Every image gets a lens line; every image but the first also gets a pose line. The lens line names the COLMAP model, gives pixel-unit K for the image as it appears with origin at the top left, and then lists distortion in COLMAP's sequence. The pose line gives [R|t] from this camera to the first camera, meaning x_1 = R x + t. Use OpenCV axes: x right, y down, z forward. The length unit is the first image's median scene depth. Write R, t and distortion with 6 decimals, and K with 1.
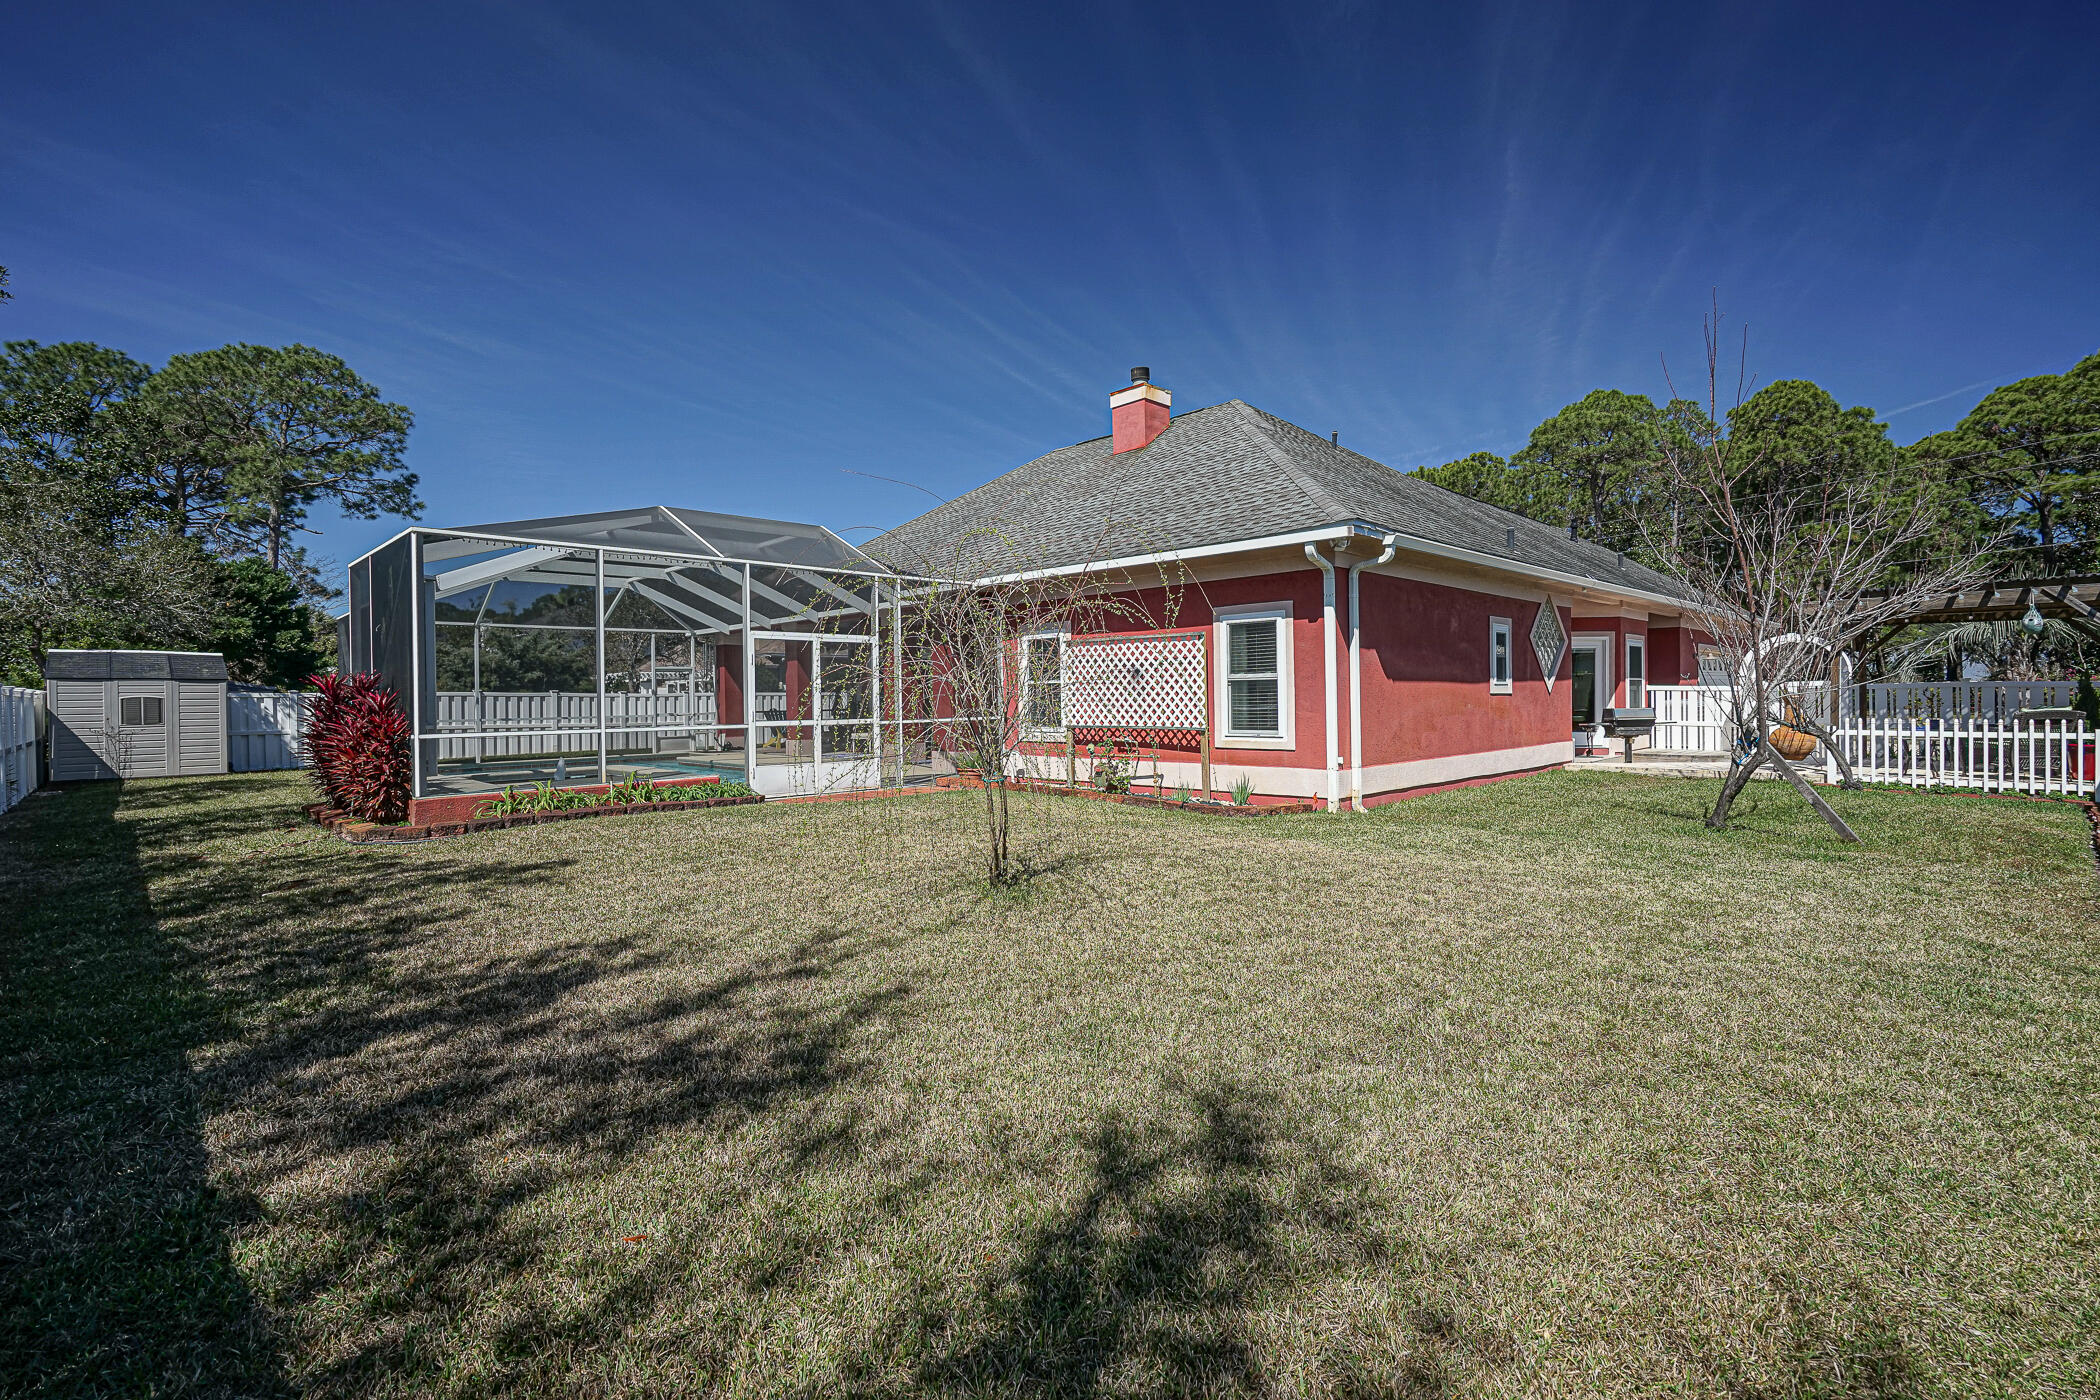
lens RADIAL K [[951.5, 0, 1042.3], [0, 951.5, 693.8], [0, 0, 1]] dist [-0.003403, 0.009784]
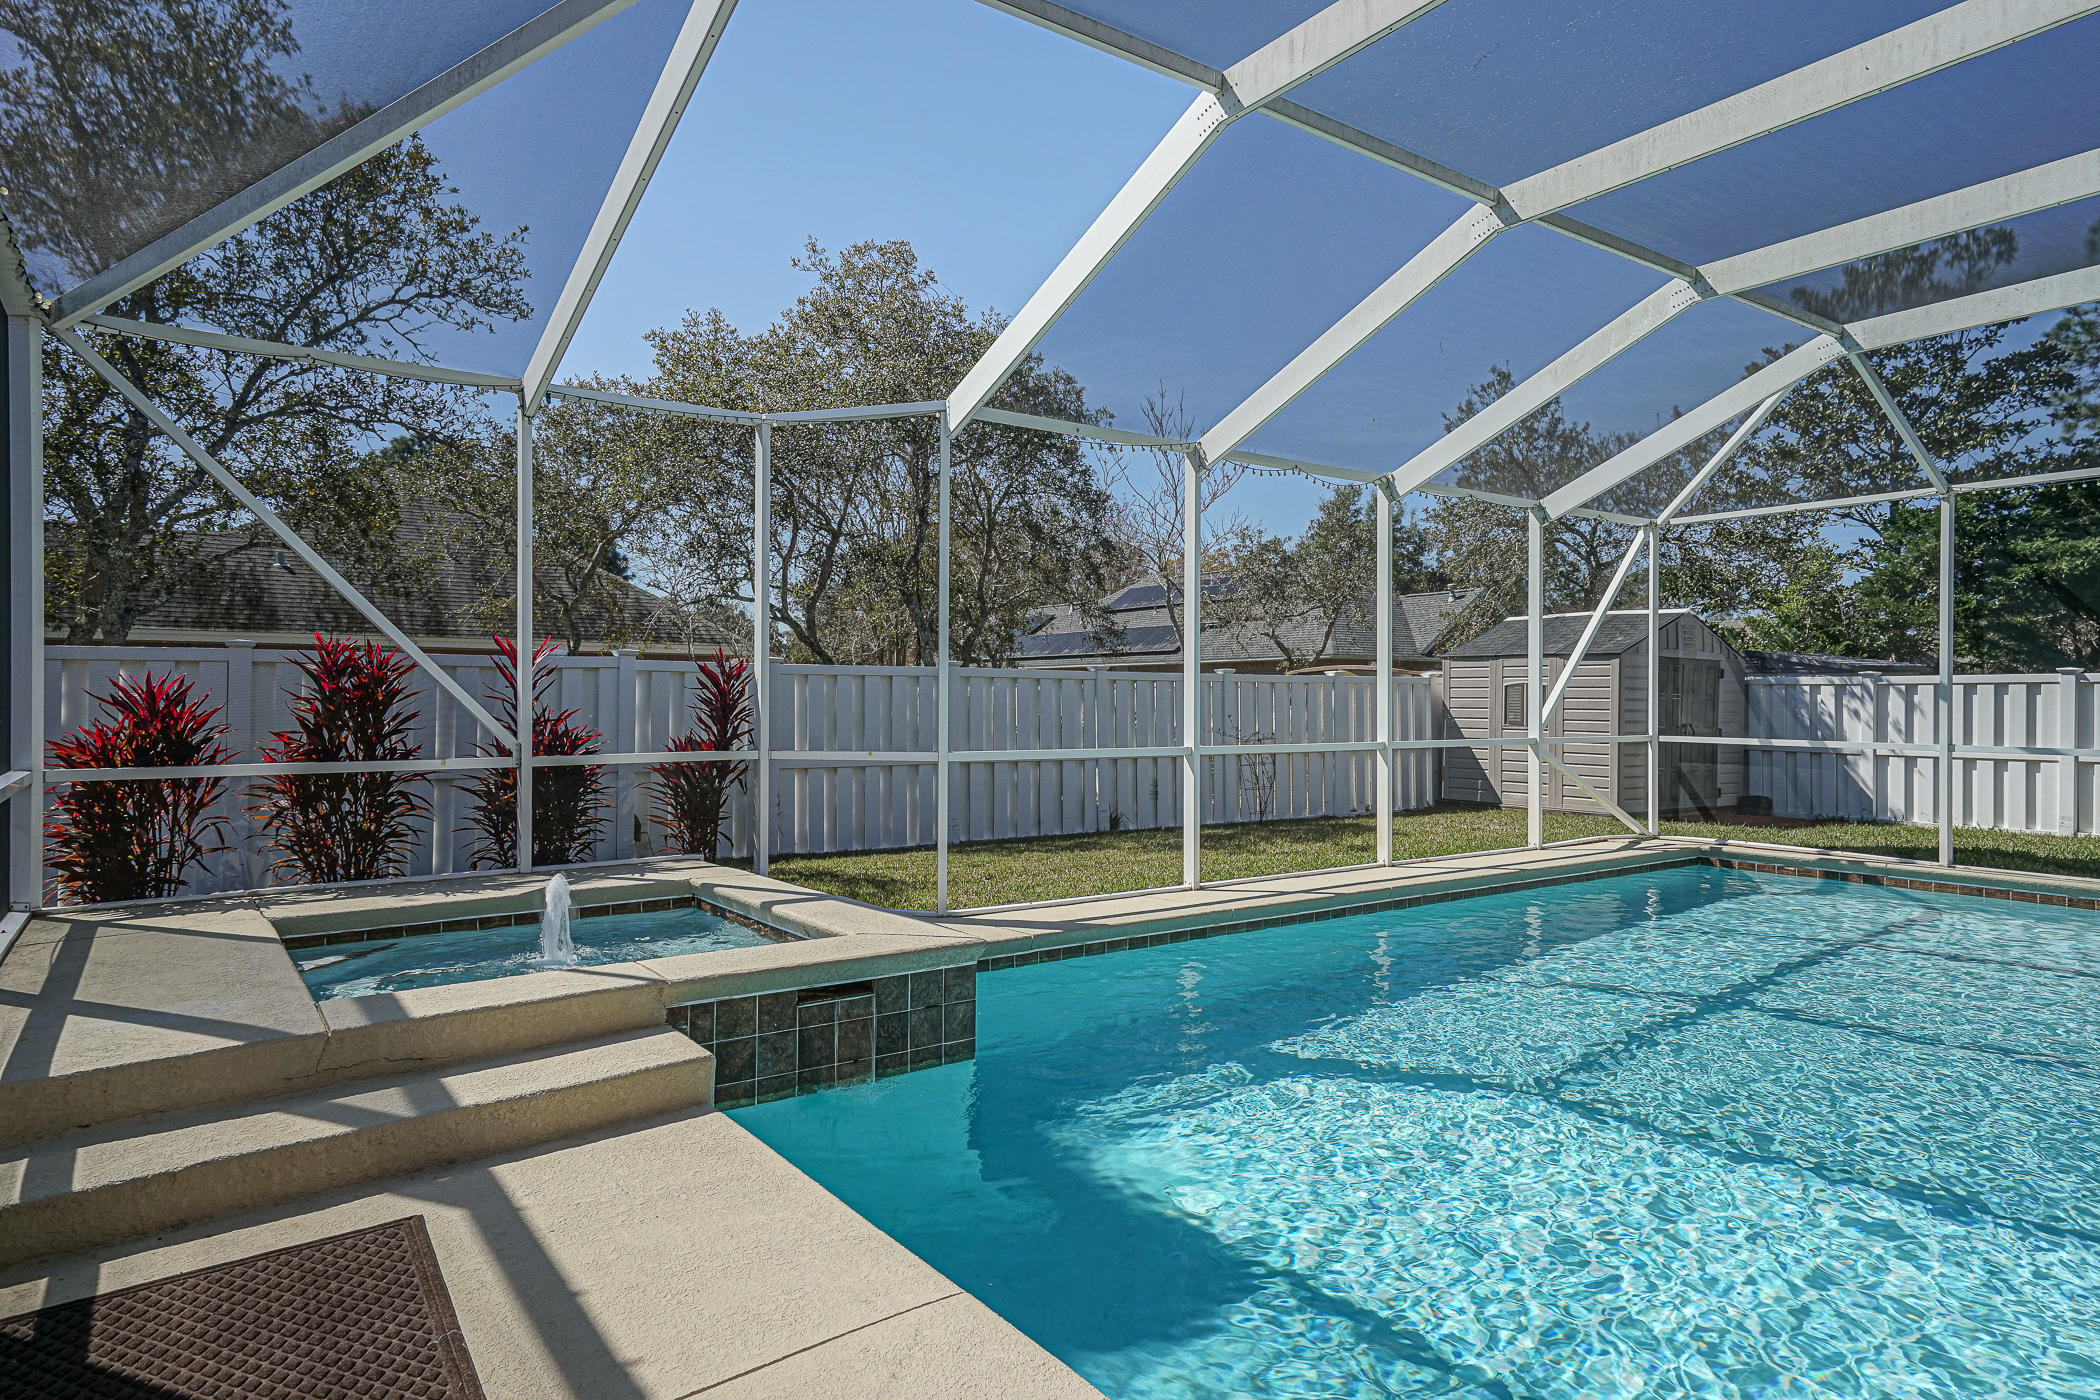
lens RADIAL K [[1205.8, 0, 1050.0], [0, 1205.8, 700.0], [0, 0, 1]] dist [0.014083, 0.000261]
pose [[-0.149727, 0.018782, -0.988549, -0.055727], [0.000261, 0.999820, 0.018957, -0.000450], [0.988727, 0.002580, -0.149705, 0.540109]]
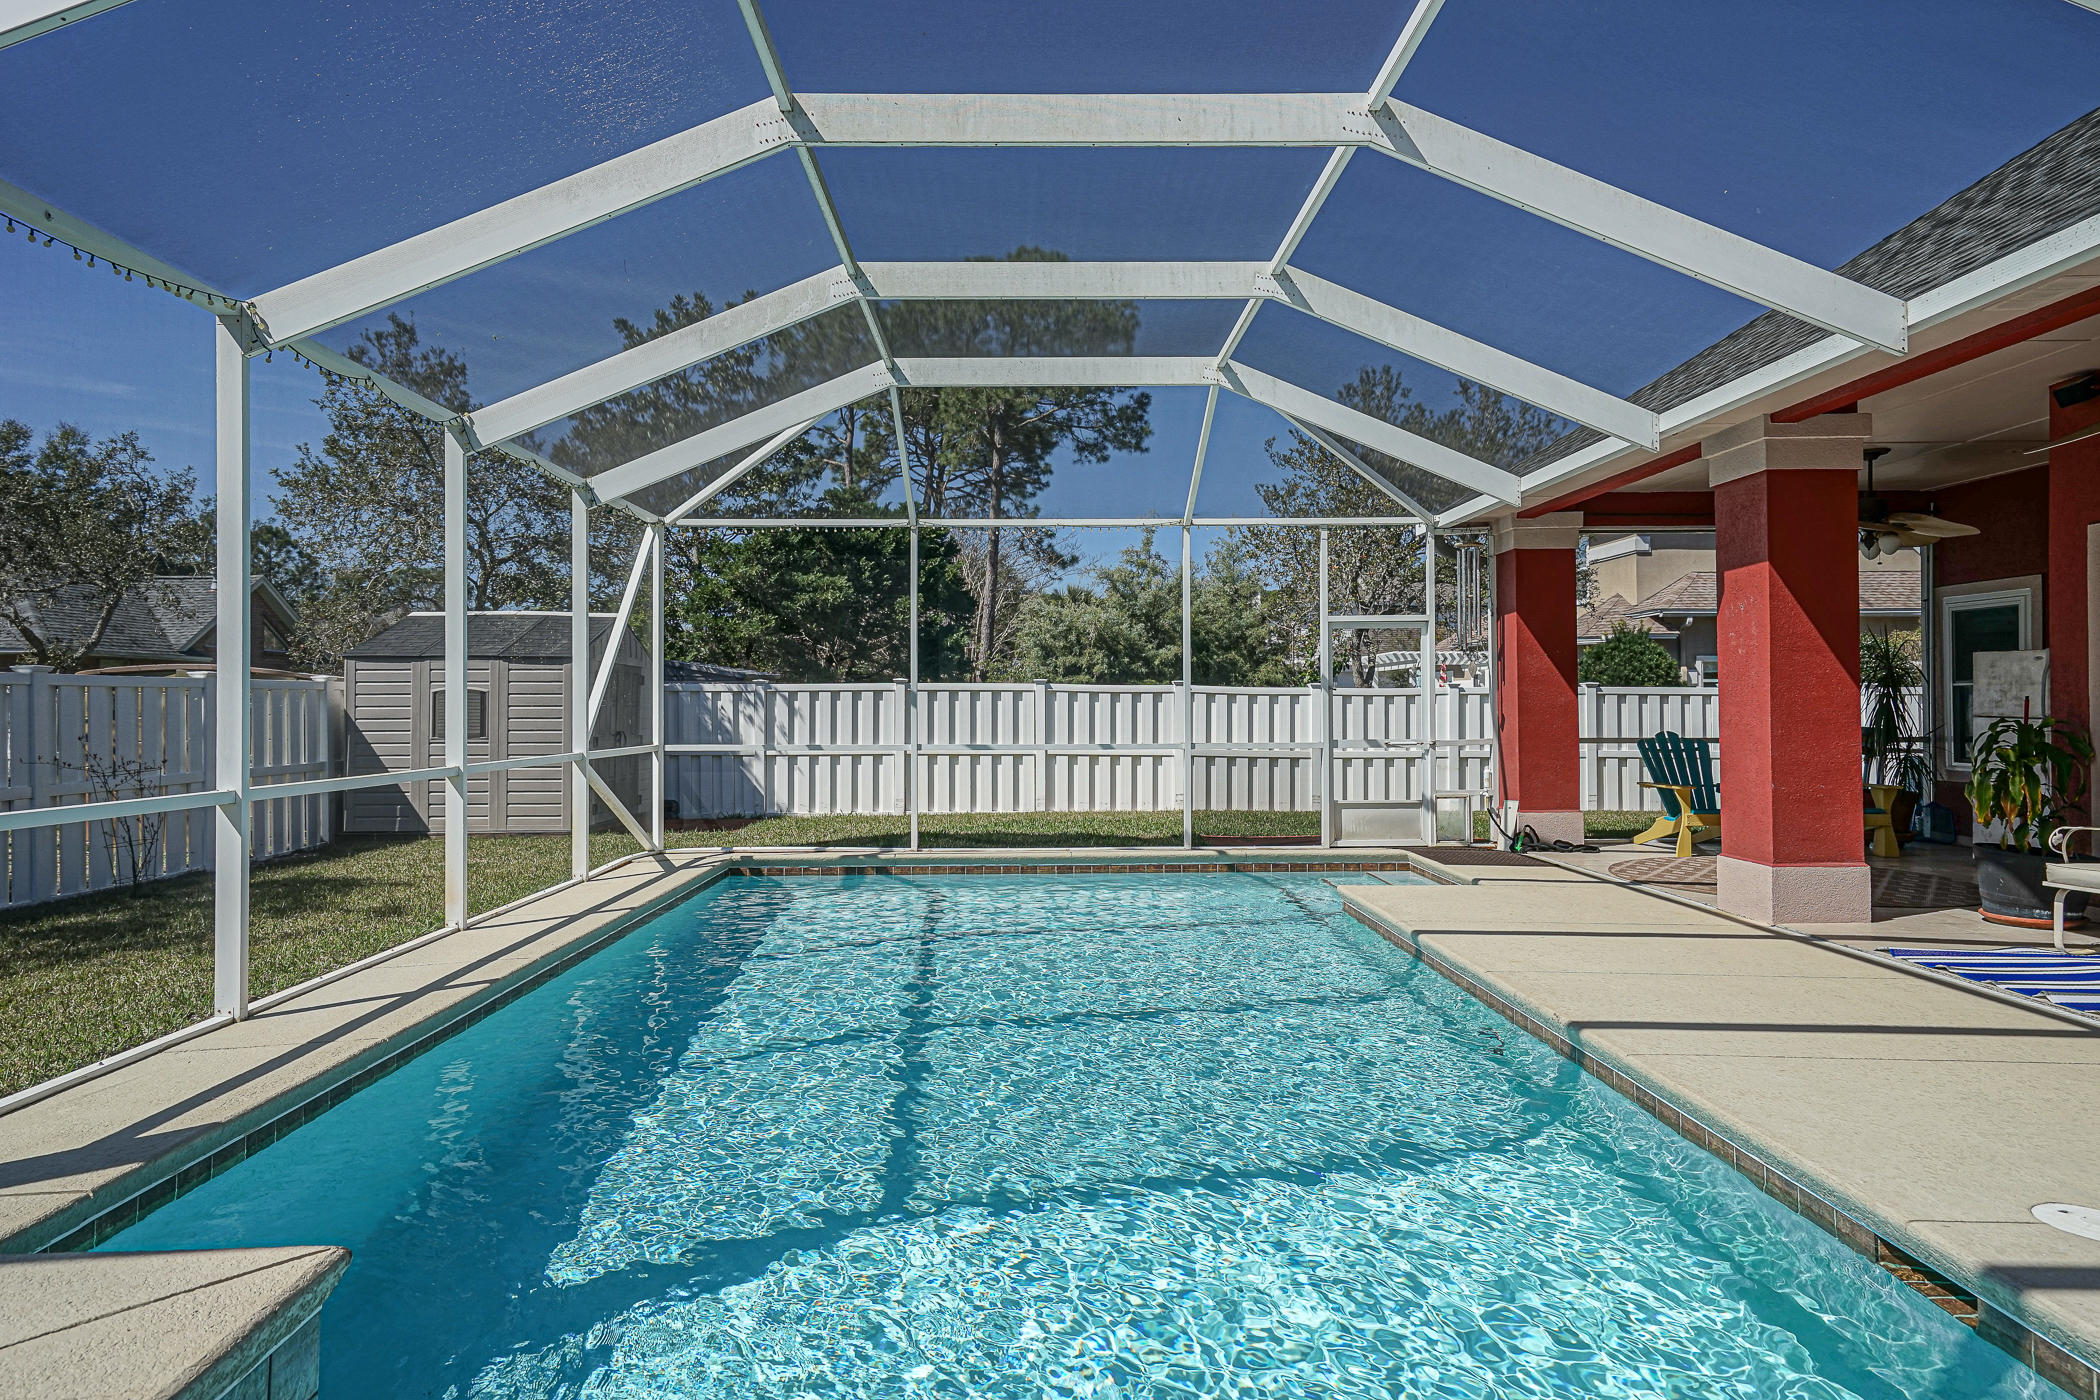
lens RADIAL K [[1212.5, 0, 1053.5], [0, 1212.5, 685.9], [0, 0, 1]] dist [0.005098, 0.000270]
pose [[0.738396, 0.004120, -0.674355, -0.137267], [-0.007313, 0.999971, -0.001897, 0.000254], [0.674328, 0.006332, 0.738405, 0.477294]]
